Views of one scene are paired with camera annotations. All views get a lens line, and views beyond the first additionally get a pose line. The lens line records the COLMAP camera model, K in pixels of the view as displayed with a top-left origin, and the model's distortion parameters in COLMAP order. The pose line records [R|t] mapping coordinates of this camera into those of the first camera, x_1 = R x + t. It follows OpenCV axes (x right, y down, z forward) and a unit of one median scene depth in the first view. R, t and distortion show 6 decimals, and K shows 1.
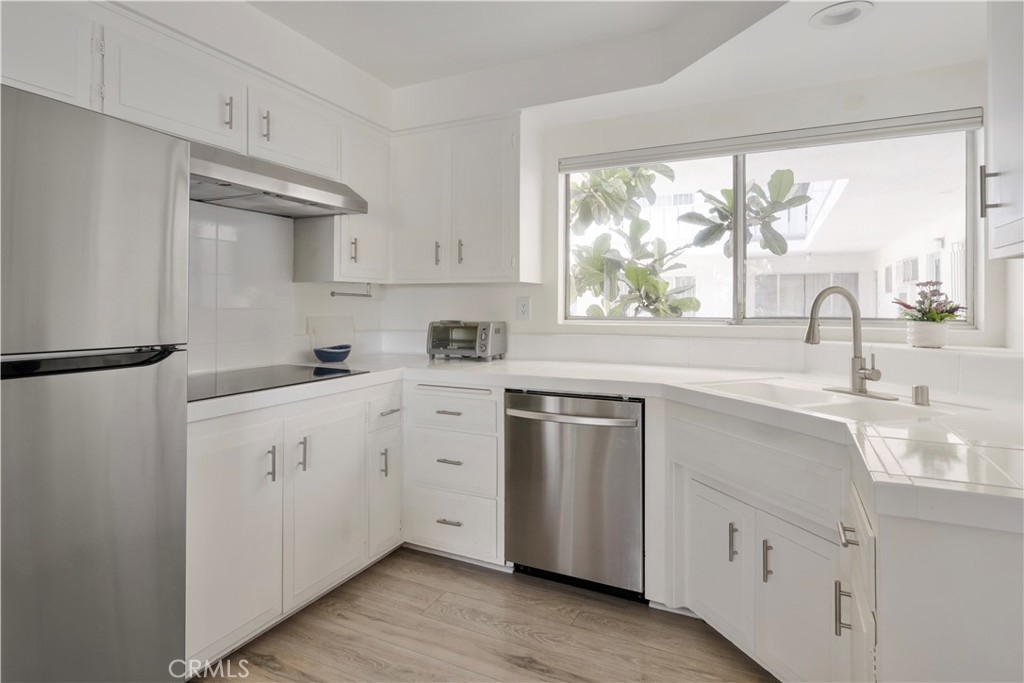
lens RADIAL K [[552.0, 0, 483.3], [0, 552.0, 304.6], [0, 0, 1]] dist [0.000092, -0.000724]
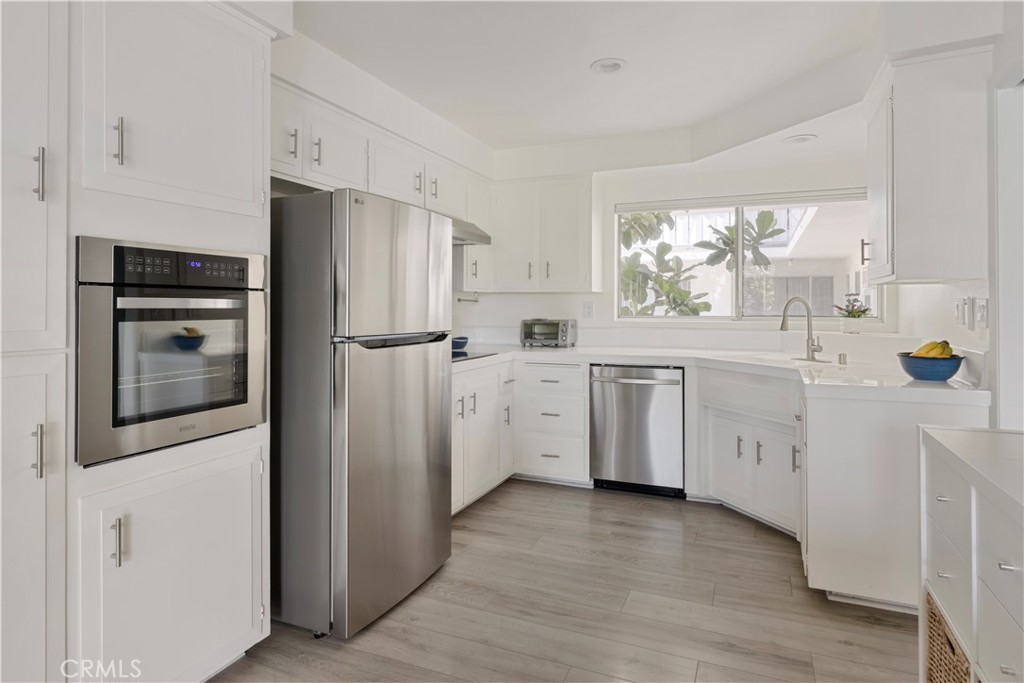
lens RADIAL K [[573.2, 0, 515.8], [0, 573.2, 303.9], [0, 0, 1]] dist [-0.000701, 0.000159]
pose [[0.996601, -0.001822, 0.082359, -0.242762], [0.002009, 0.999996, -0.002185, -0.006093], [-0.082354, 0.002343, 0.996600, -0.450323]]
